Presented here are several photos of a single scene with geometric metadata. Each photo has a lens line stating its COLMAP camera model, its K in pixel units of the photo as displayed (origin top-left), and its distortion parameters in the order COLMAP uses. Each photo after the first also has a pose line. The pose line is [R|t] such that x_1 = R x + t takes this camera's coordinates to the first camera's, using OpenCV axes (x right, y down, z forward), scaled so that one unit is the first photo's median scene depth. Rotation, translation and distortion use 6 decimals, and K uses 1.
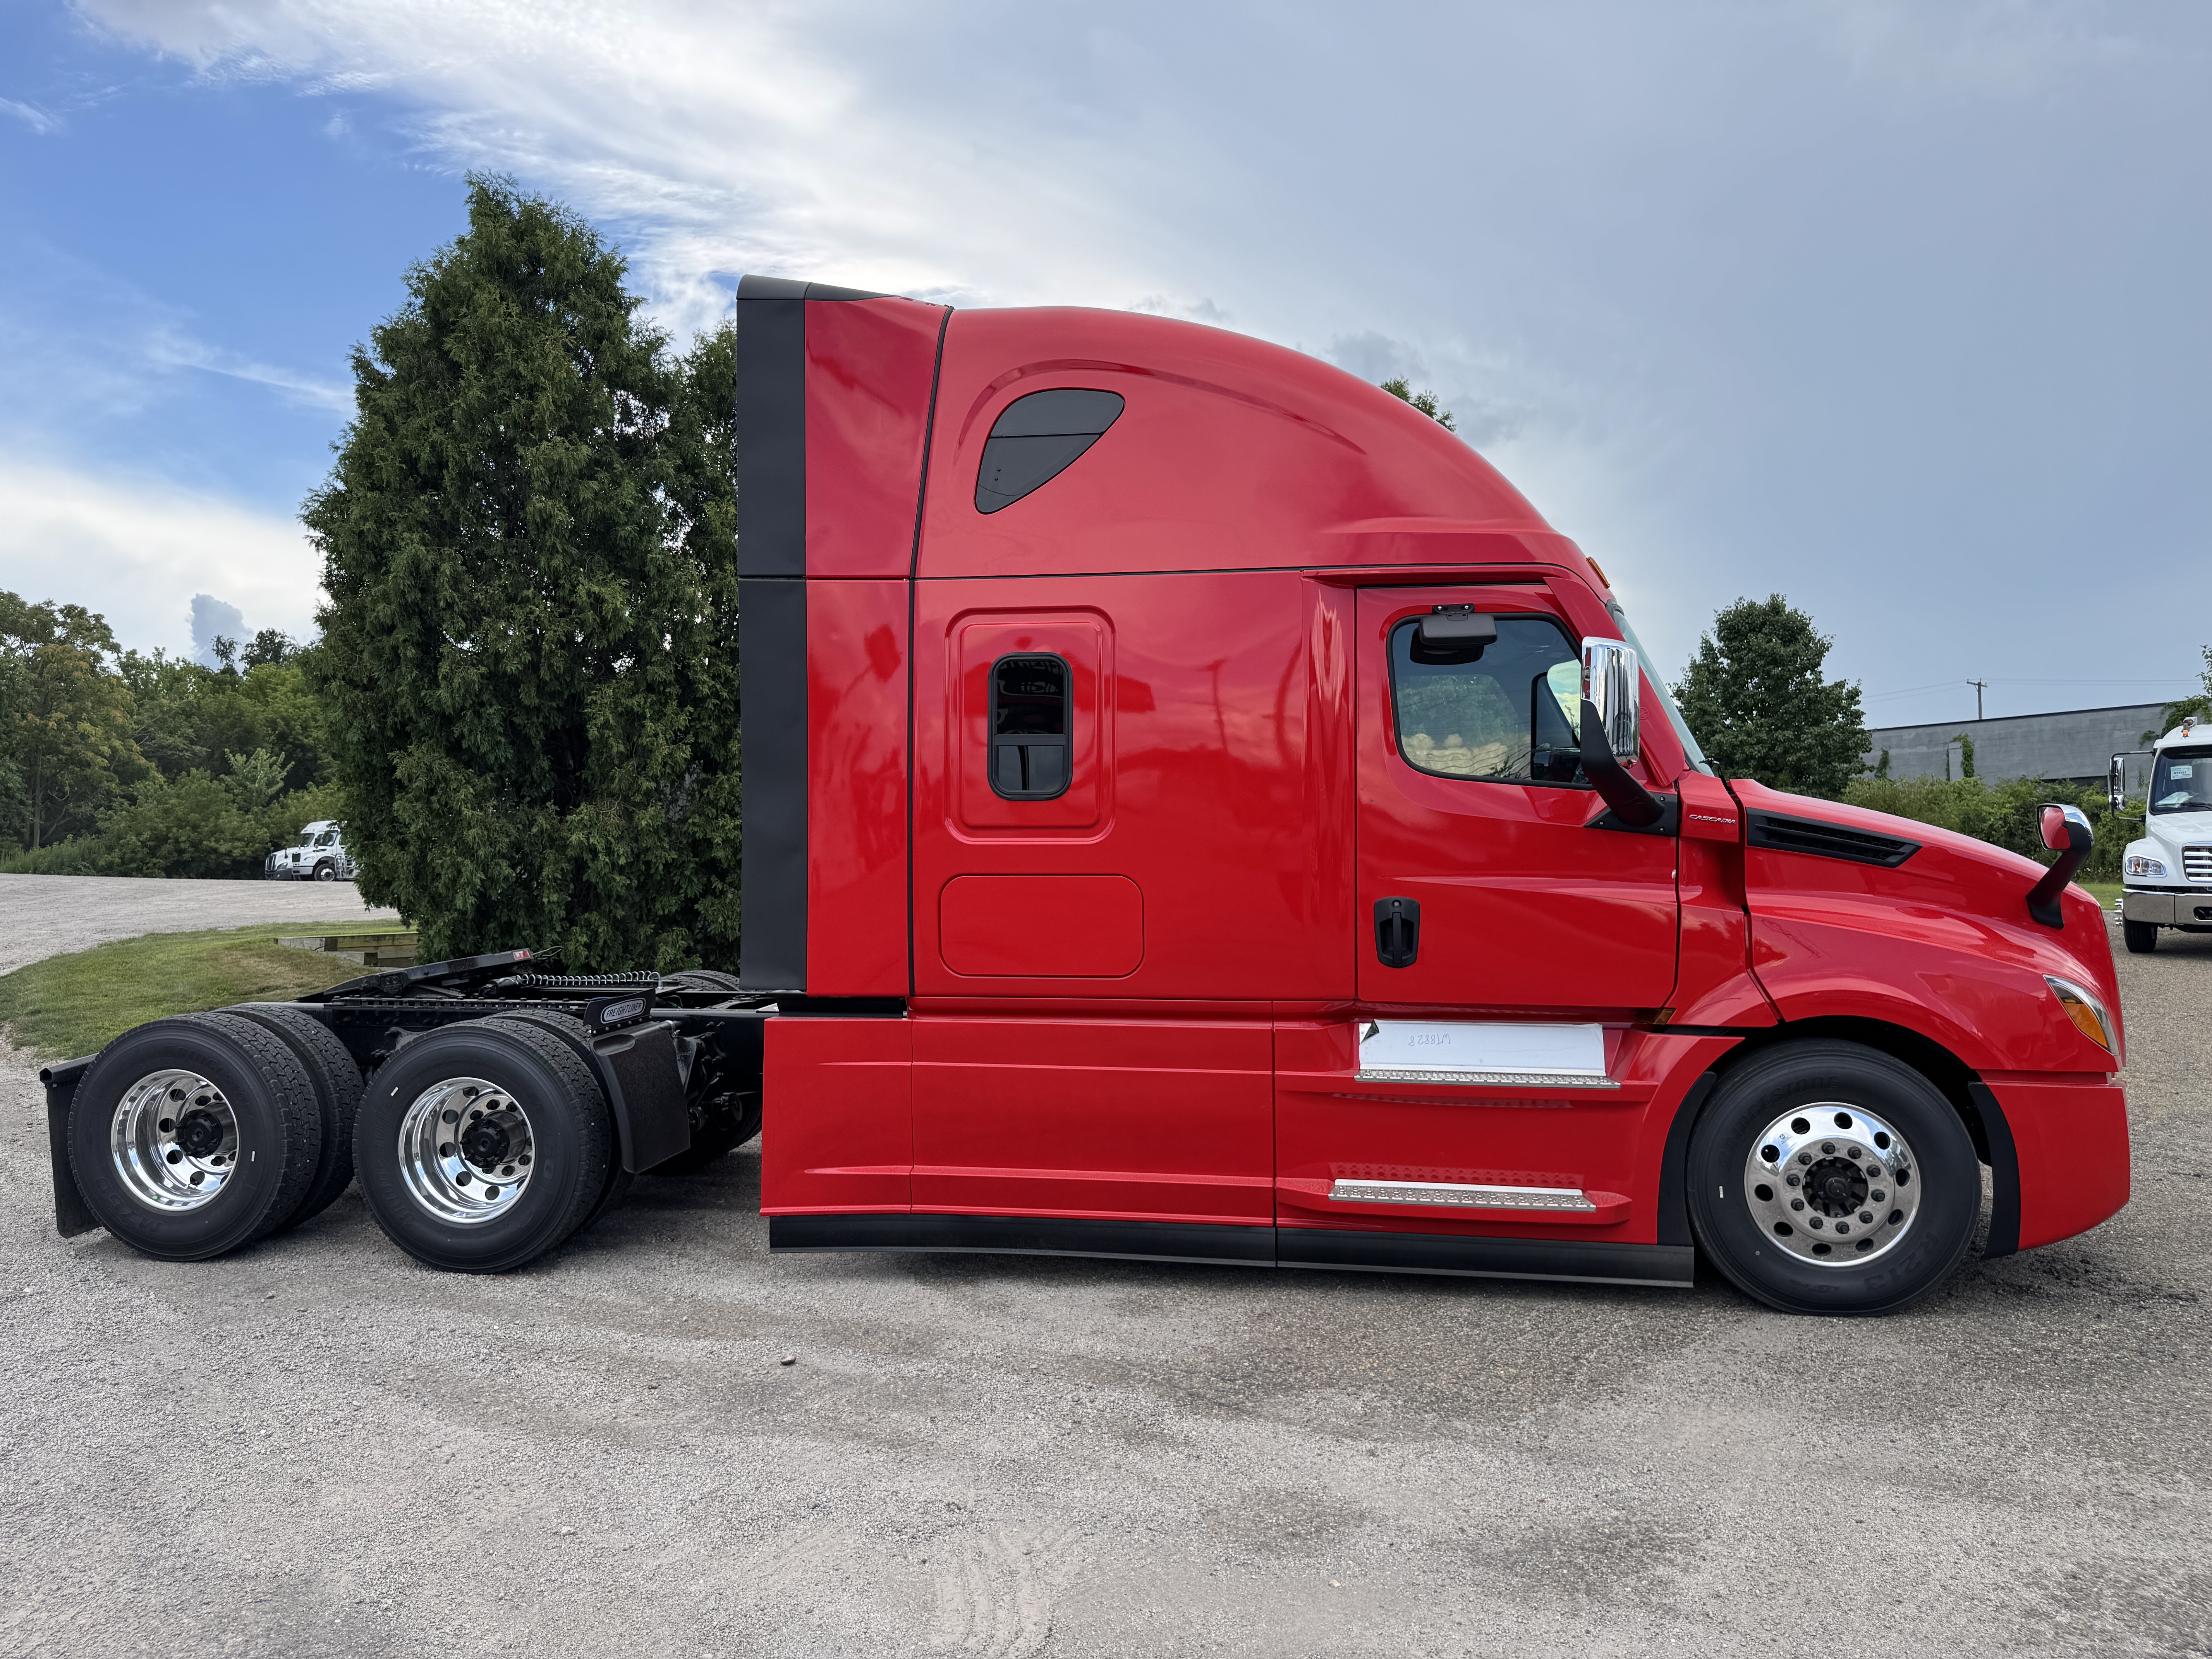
lens RADIAL K [[1563.7, 0, 1103.9], [0, 1563.7, 829.7], [0, 0, 1]] dist [0.044006, -0.053685]
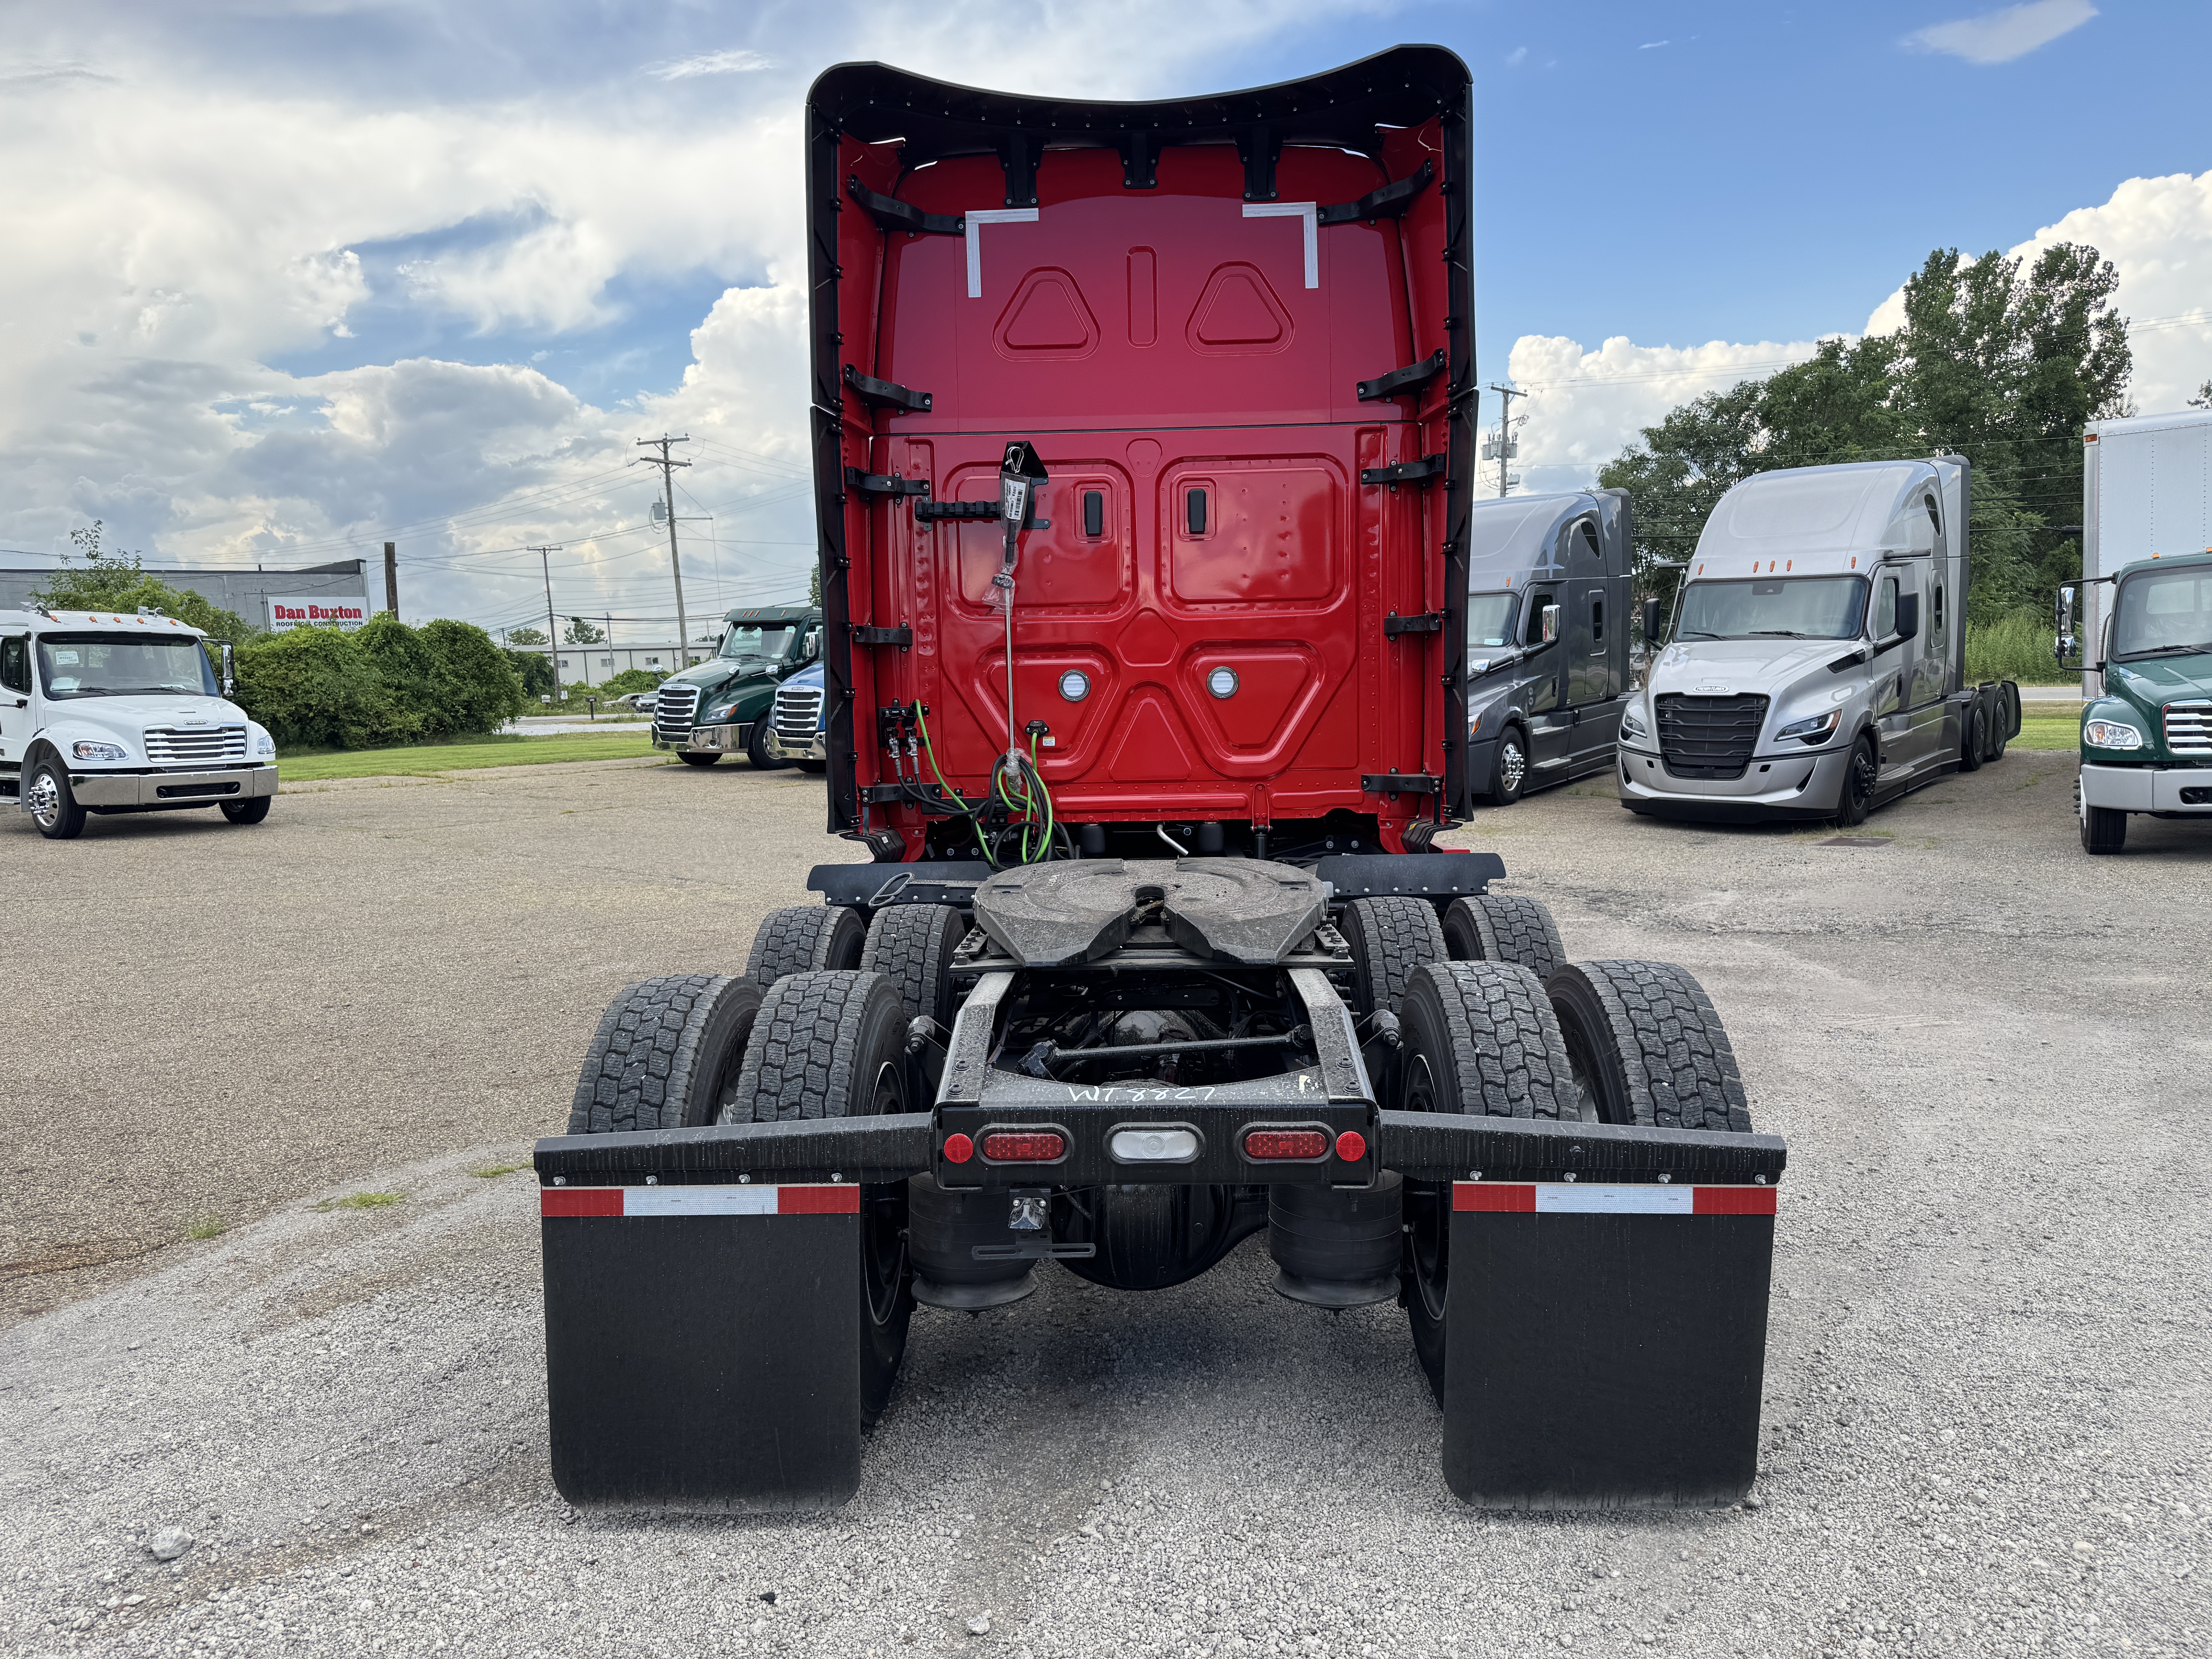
lens RADIAL K [[1563.7, 0, 1088.5], [0, 1563.7, 831.4], [0, 0, 1]] dist [0.044006, -0.053685]
pose [[-0.116677, -0.071740, 0.990576, -0.569843], [0.016782, 0.997103, 0.074190, 0.014985], [-0.993028, 0.025280, -0.115135, 0.689548]]
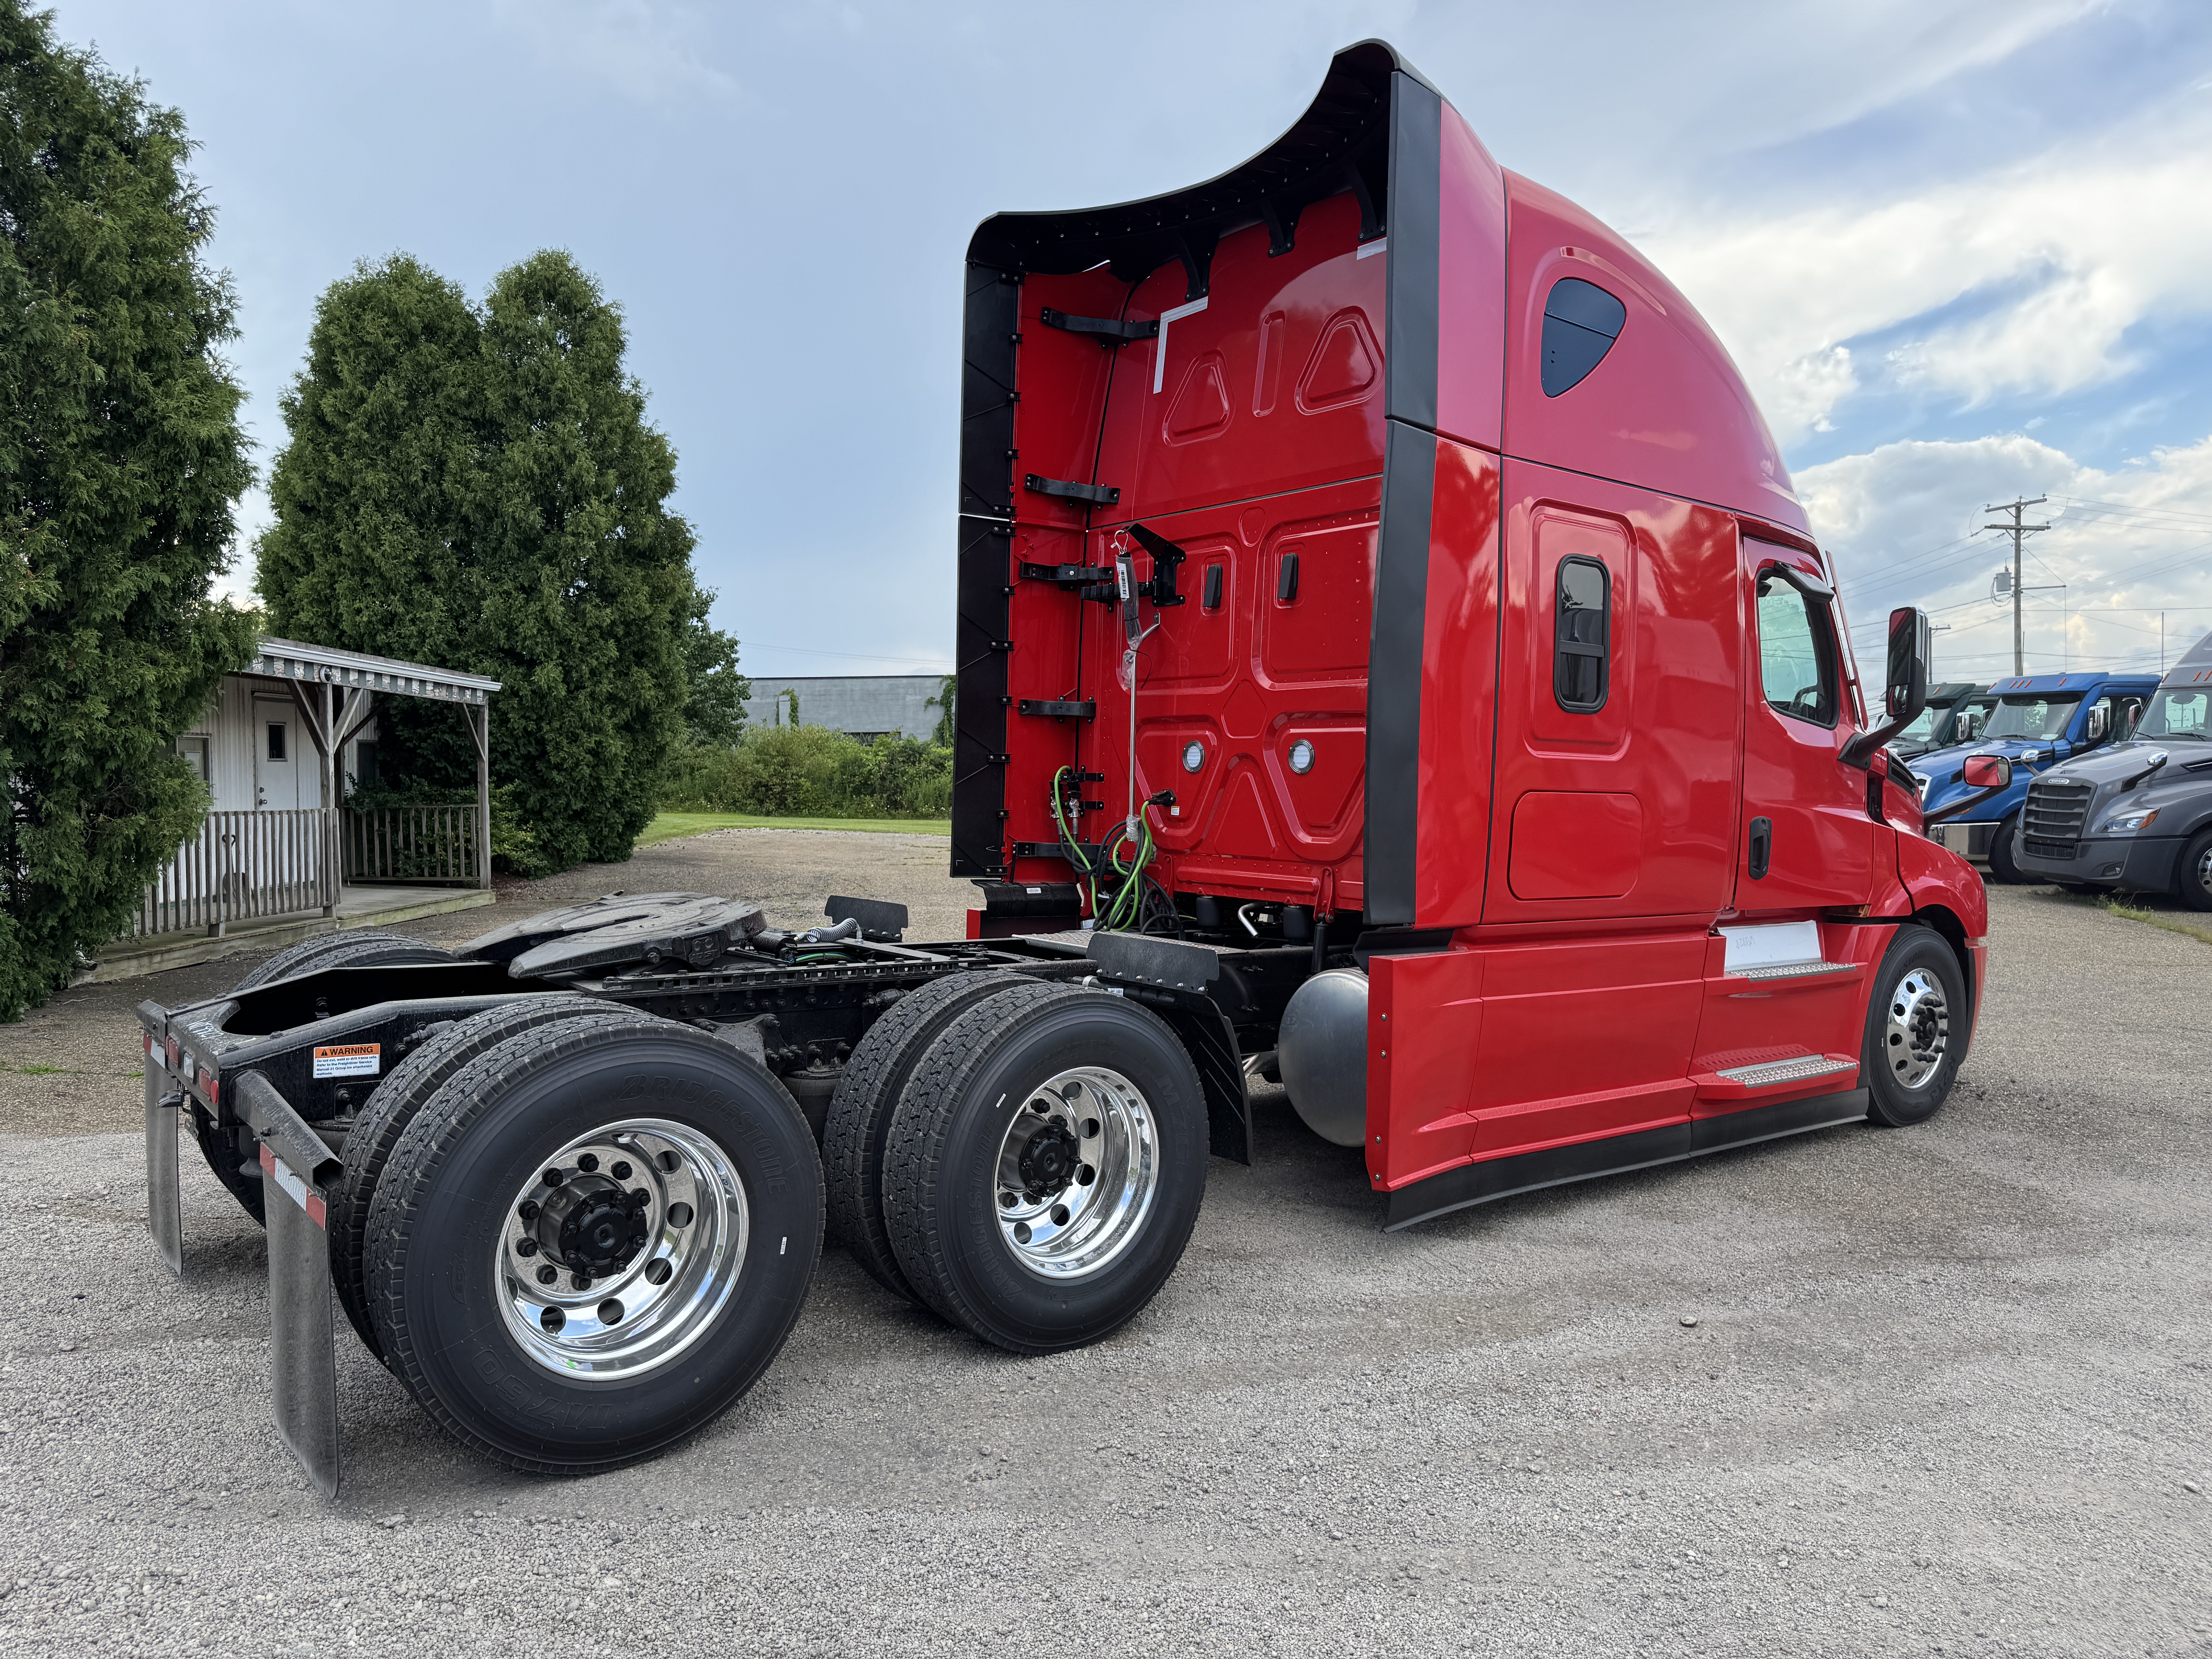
lens RADIAL K [[1563.7, 0, 1126.1], [0, 1563.7, 815.9], [0, 0, 1]] dist [0.044006, -0.053685]
pose [[0.676193, 0.007692, 0.736685, -0.449720], [-0.029597, 0.999422, 0.016730, 0.016874], [-0.736130, -0.033116, 0.676030, 0.262048]]
